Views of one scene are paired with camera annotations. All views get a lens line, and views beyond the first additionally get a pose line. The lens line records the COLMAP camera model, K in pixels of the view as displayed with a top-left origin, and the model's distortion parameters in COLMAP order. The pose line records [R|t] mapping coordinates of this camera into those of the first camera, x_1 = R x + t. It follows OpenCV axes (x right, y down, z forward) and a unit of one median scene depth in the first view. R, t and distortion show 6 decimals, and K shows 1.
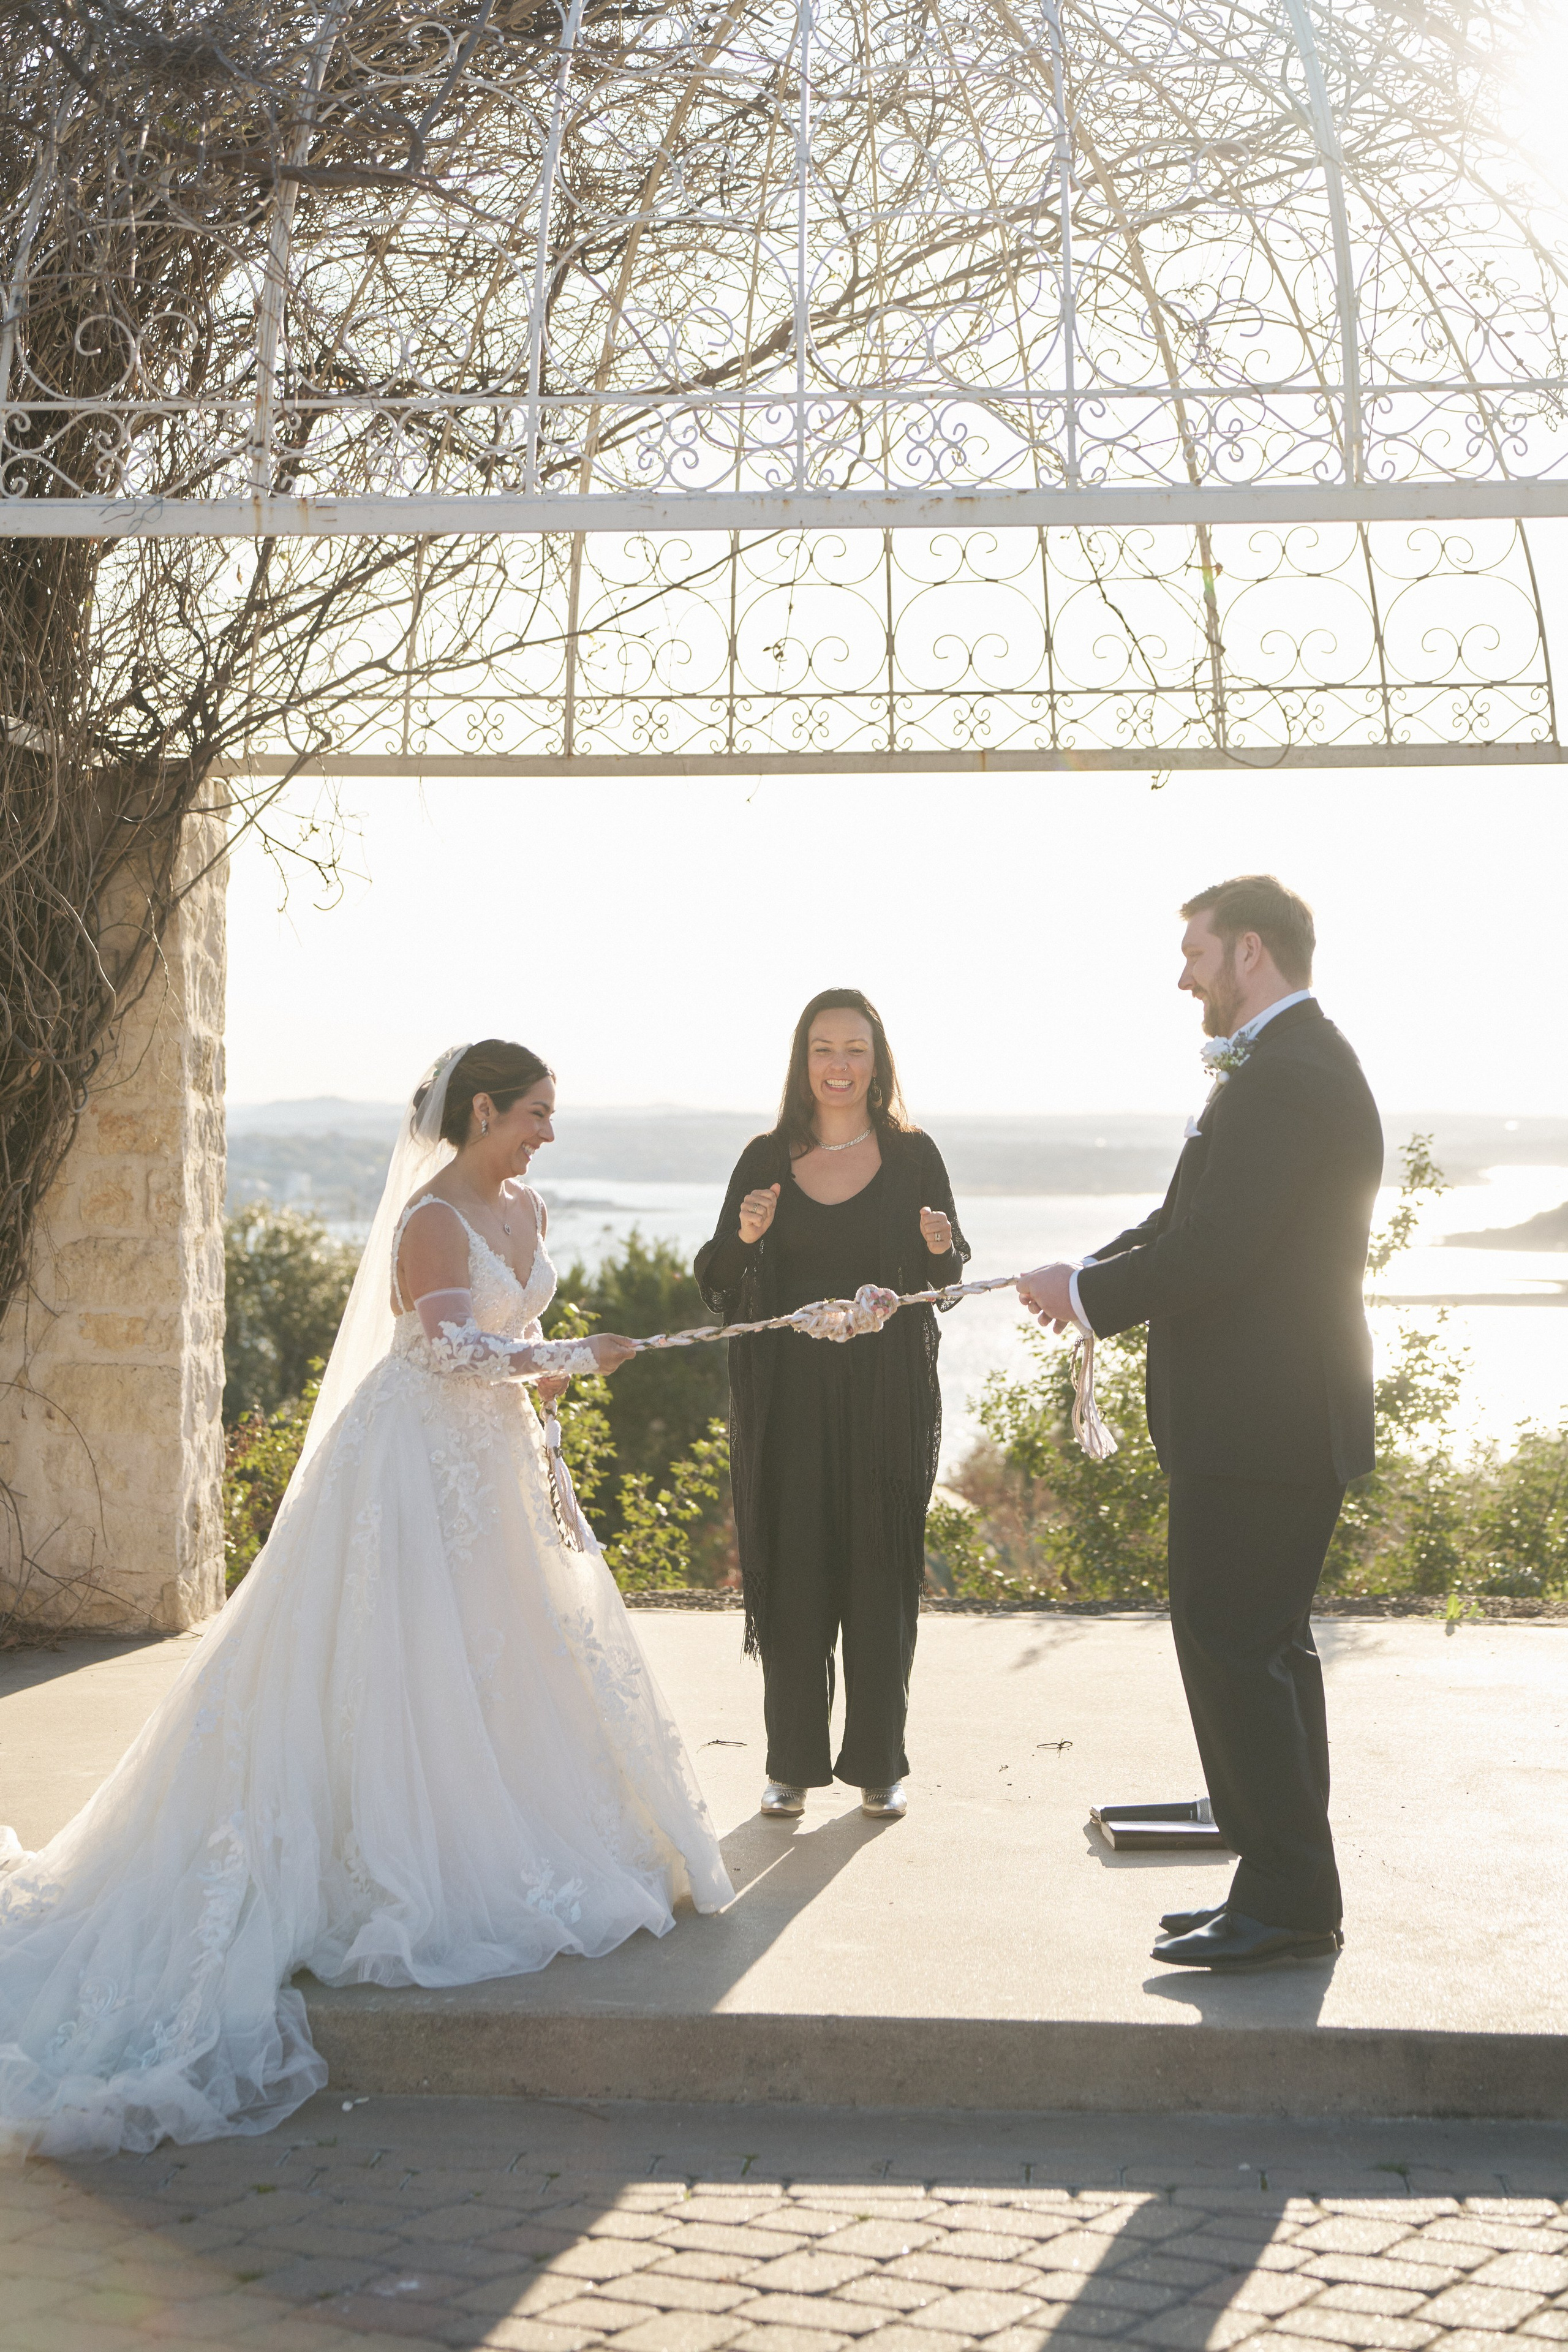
lens RADIAL K [[4166.2, 0, 810.5], [0, 4166.2, 1161.2], [0, 0, 1]] dist [0.069766, 0.000000]
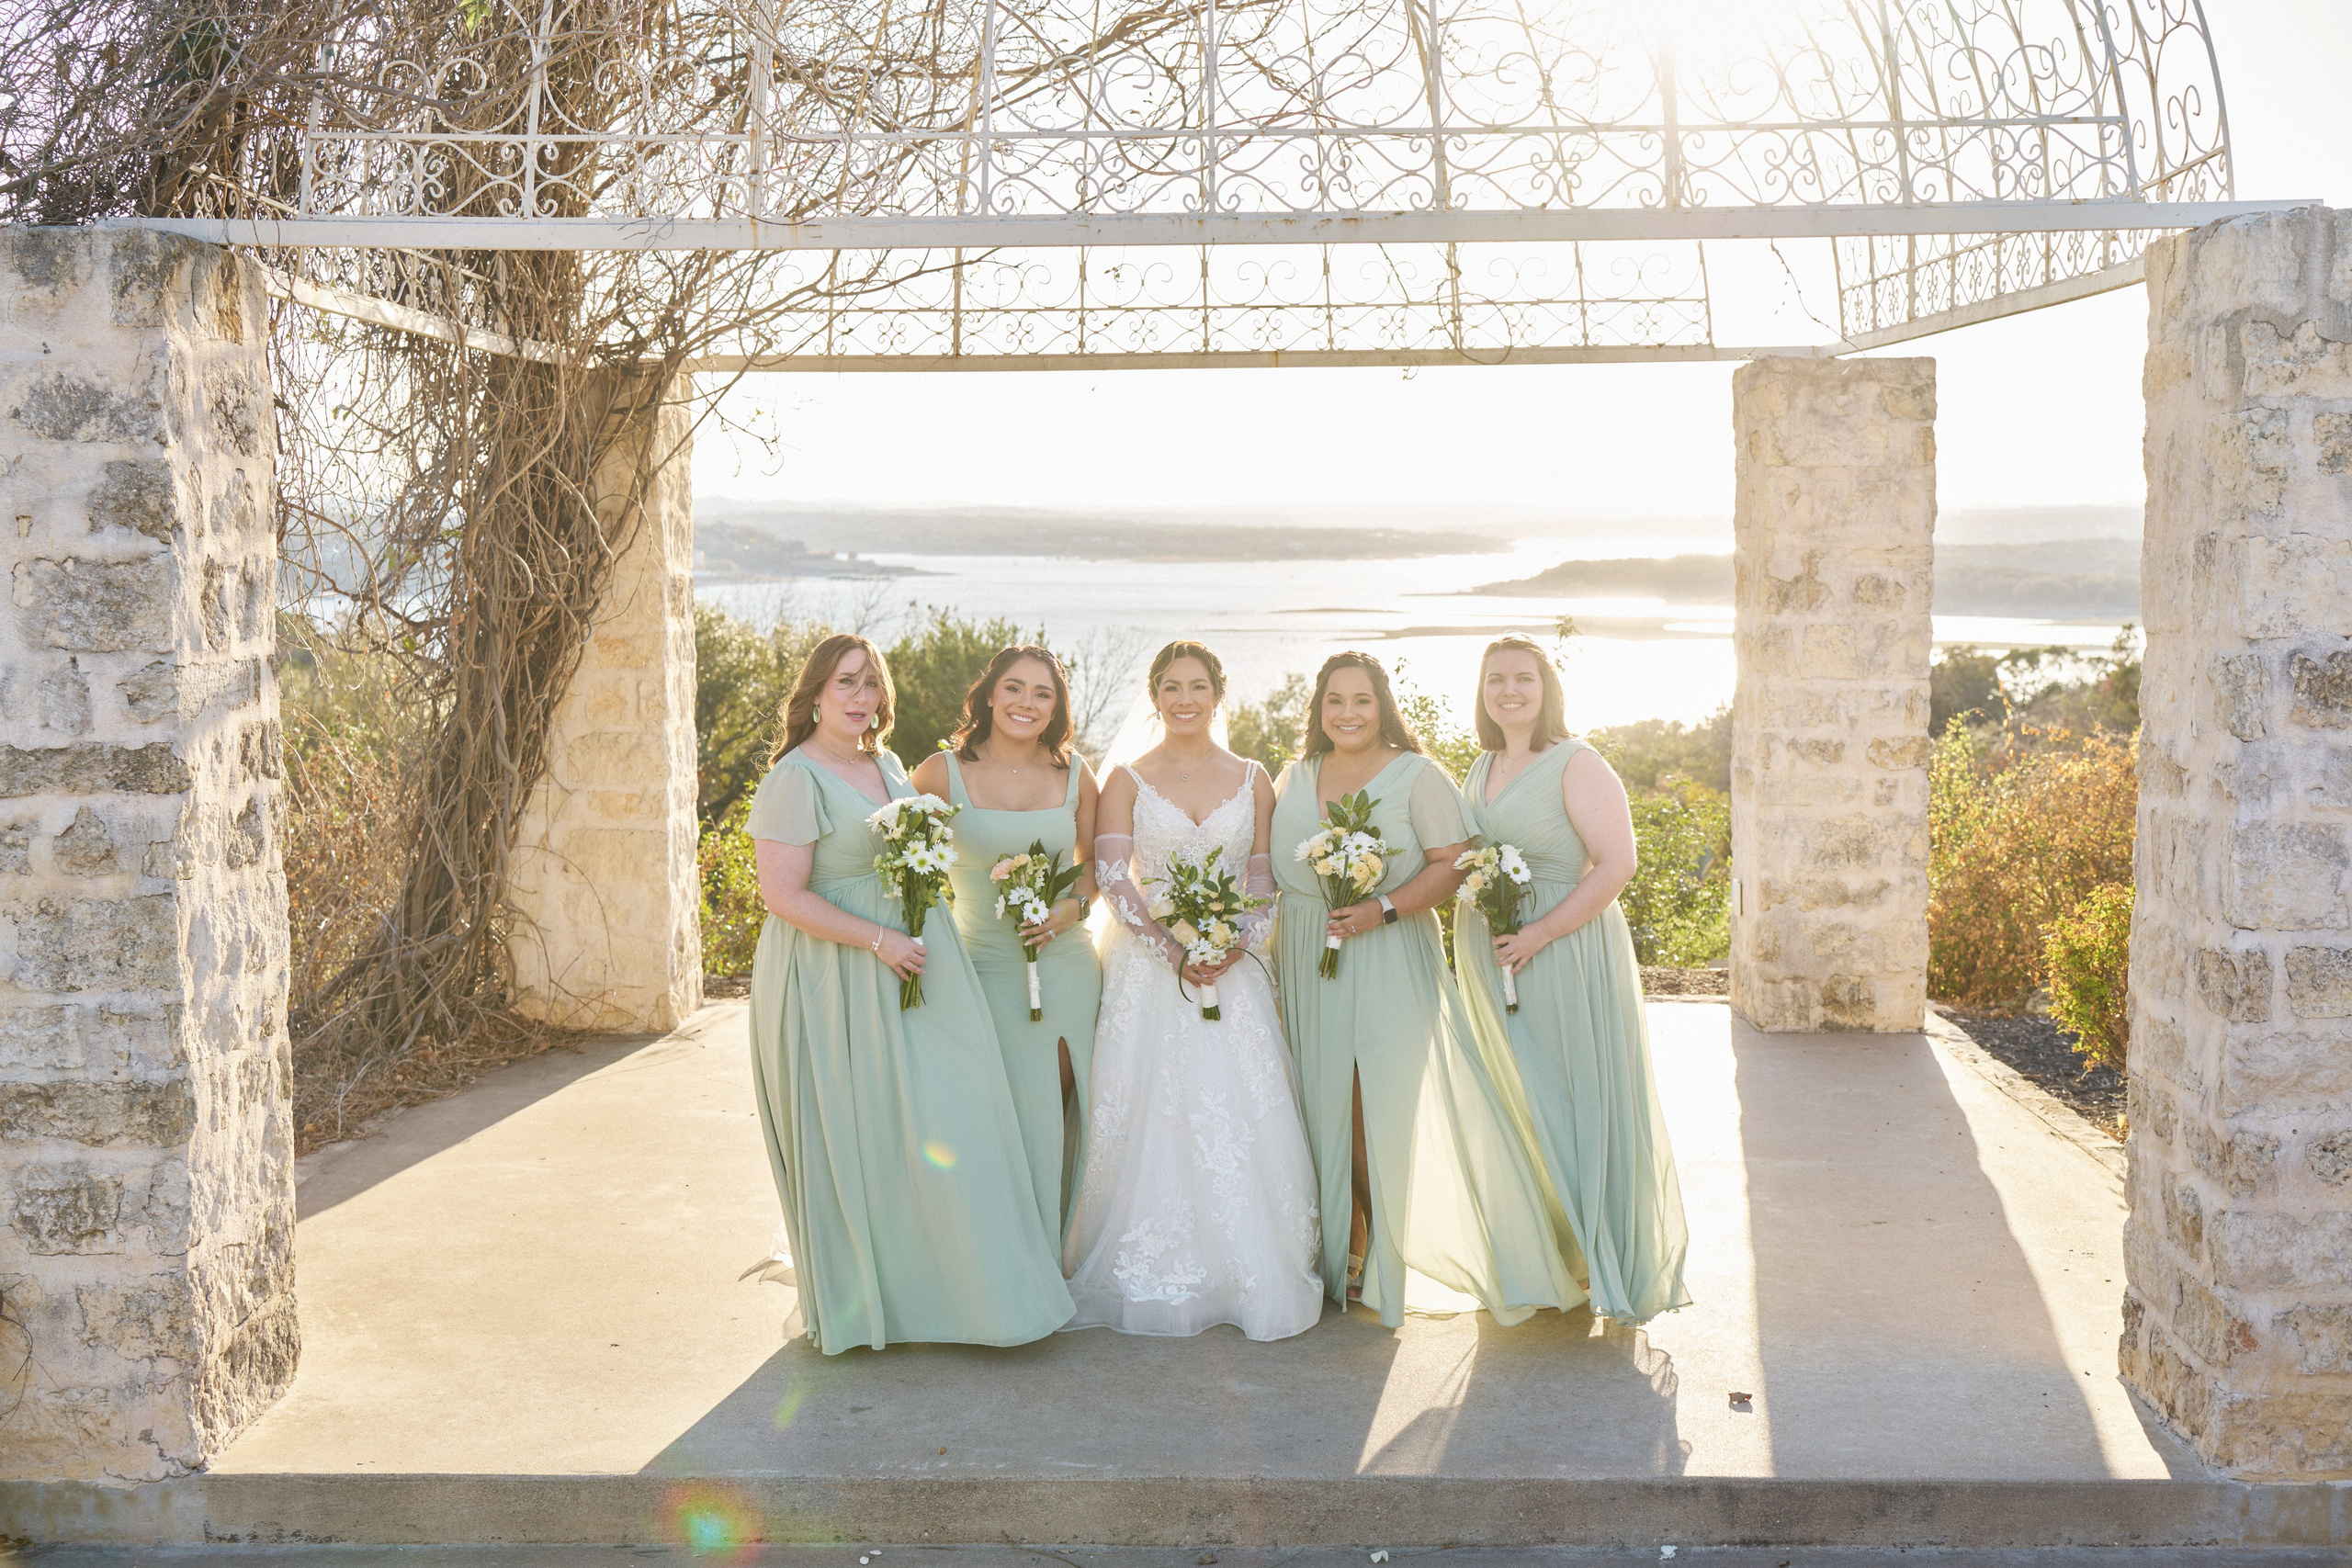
lens RADIAL K [[2844.5, 0, 1210.3], [0, 2844.5, 776.5], [0, 0, 1]] dist [0.052719, 0.000000]
pose [[0.998388, -0.012454, 0.055369, -0.030322], [0.007777, 0.996444, 0.083899, -0.041078], [-0.056217, -0.083333, 0.994935, 0.104248]]
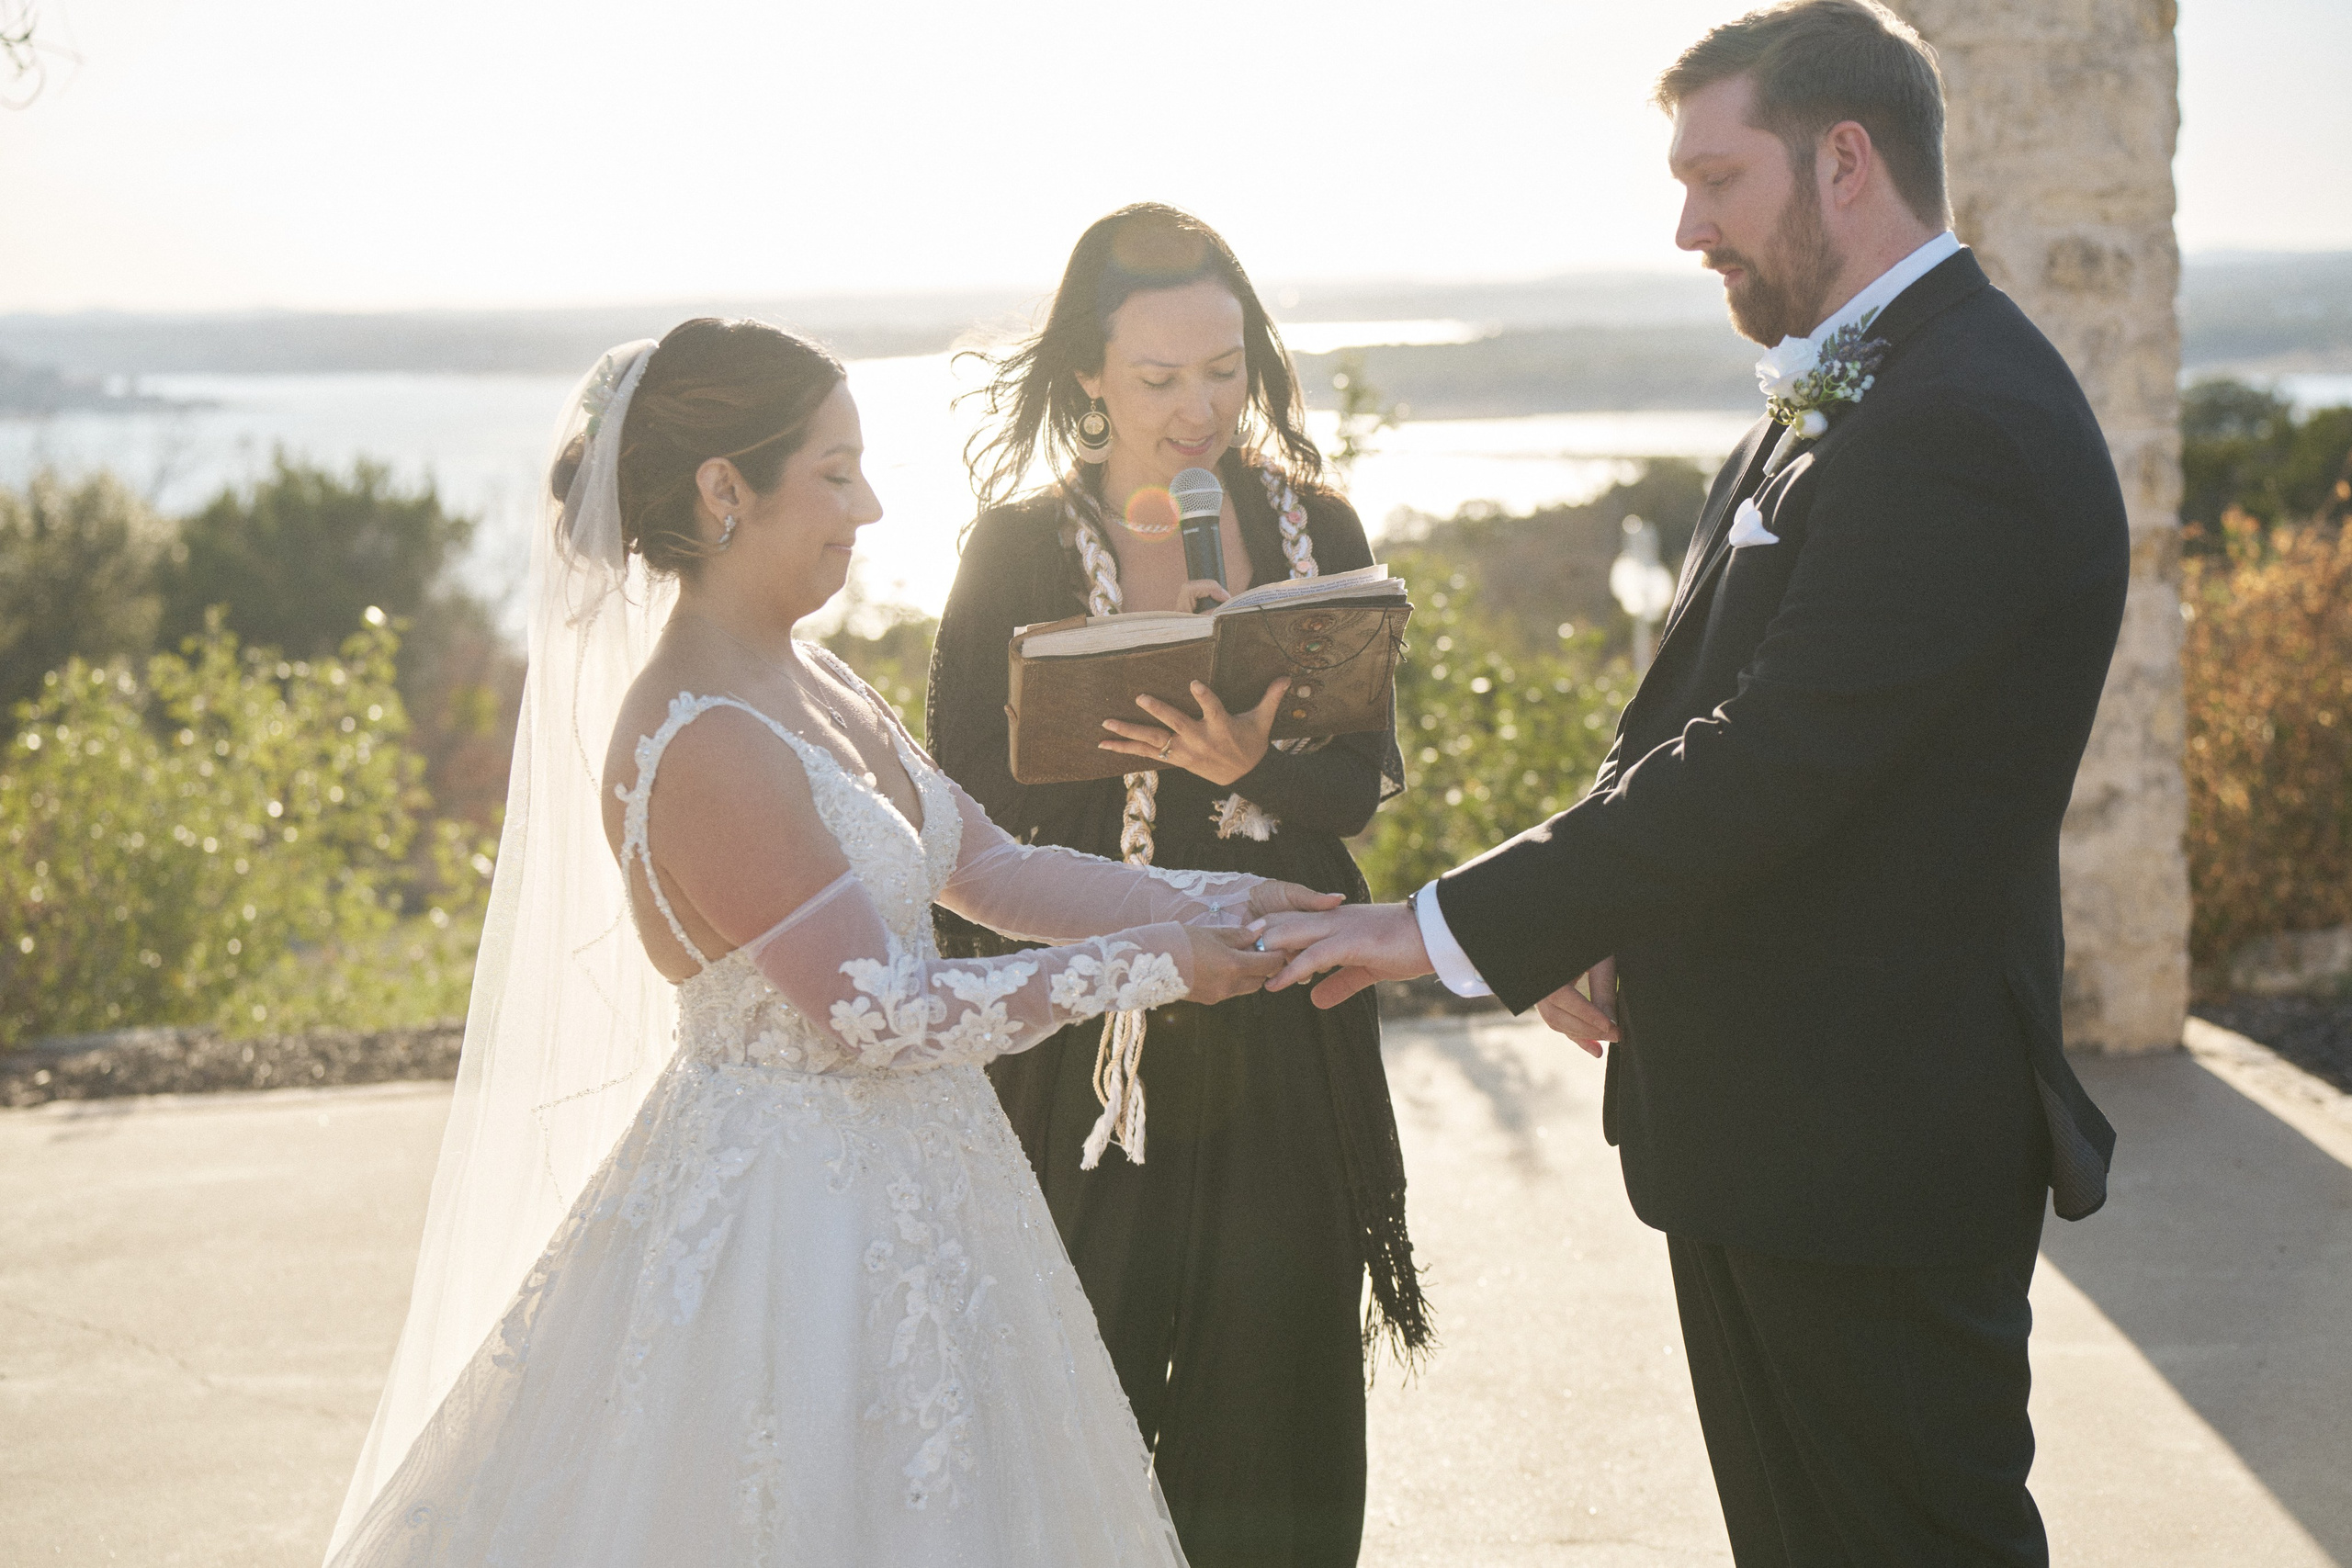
lens RADIAL K [[3764.2, 0, 1290.7], [0, 3764.2, 770.0], [0, 0, 1]] dist [0.031394, 0.000000]
pose [[0.973203, -0.065660, 0.220374, -0.057542], [0.040080, 0.992133, 0.118602, -0.019354], [-0.226428, -0.106591, 0.968178, 0.366615]]
